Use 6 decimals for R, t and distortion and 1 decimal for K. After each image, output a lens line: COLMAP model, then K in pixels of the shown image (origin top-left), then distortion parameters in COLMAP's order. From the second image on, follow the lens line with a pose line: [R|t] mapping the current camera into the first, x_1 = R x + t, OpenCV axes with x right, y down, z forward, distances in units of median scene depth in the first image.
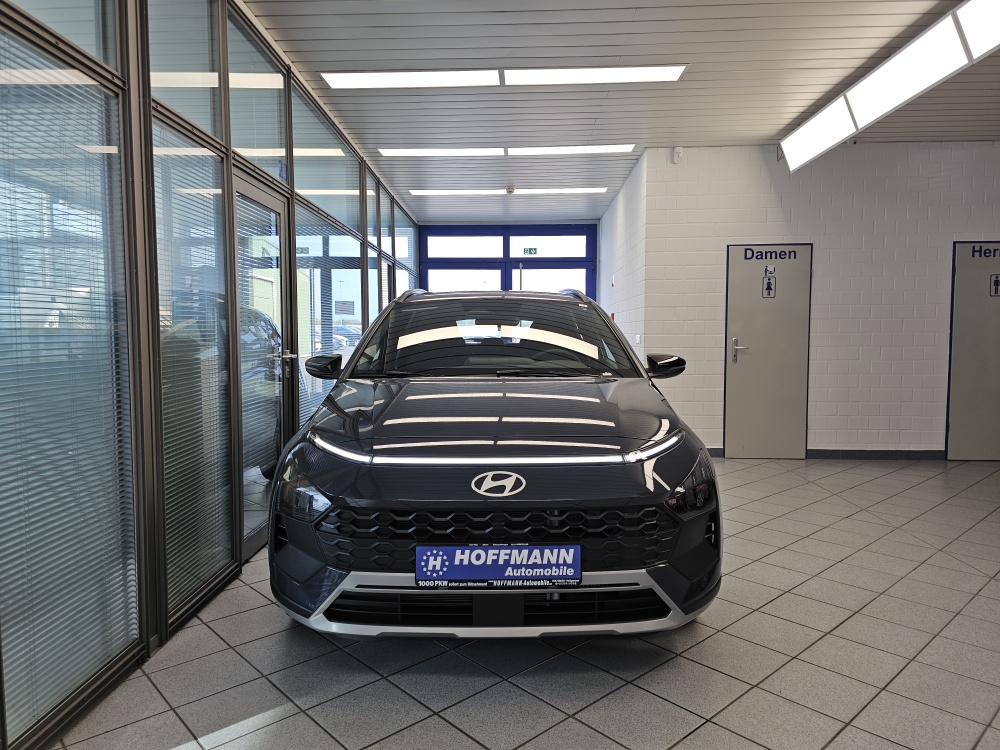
lens RADIAL K [[690.2, 0, 482.7], [0, 690.2, 374.5], [0, 0, 1]] dist [0.039865, -0.031462]
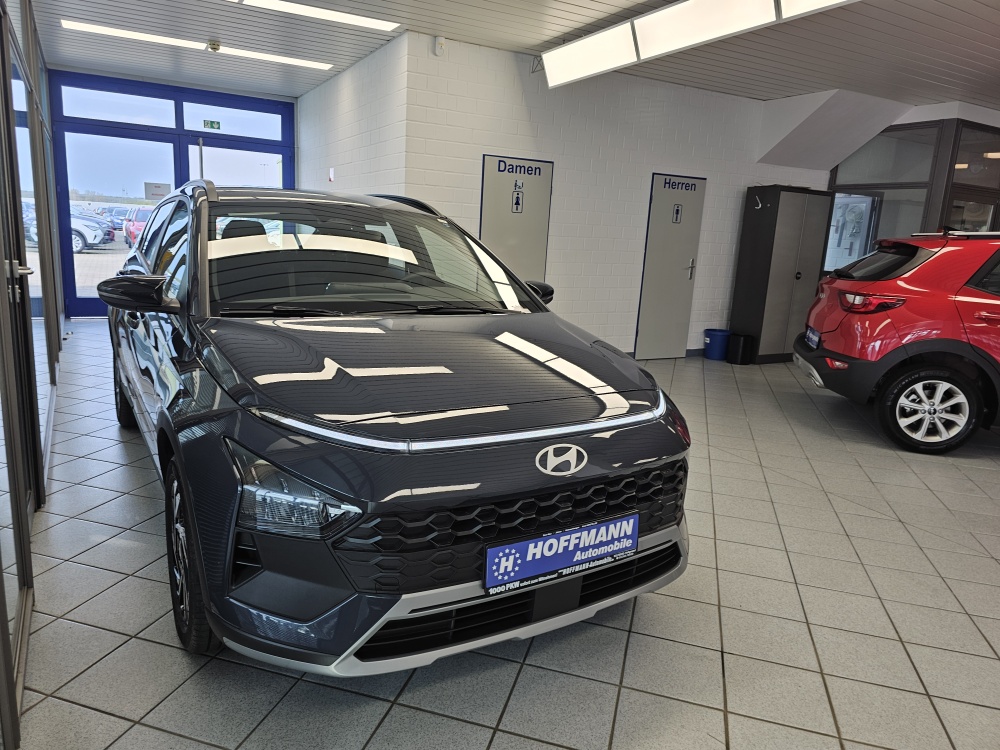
lens RADIAL K [[690.2, 0, 501.4], [0, 690.2, 385.2], [0, 0, 1]] dist [0.039865, -0.031462]
pose [[0.845362, -0.067178, 0.529953, -0.483191], [-0.023634, 0.986387, 0.162736, -0.068604], [-0.533671, -0.150095, 0.832266, 0.343094]]
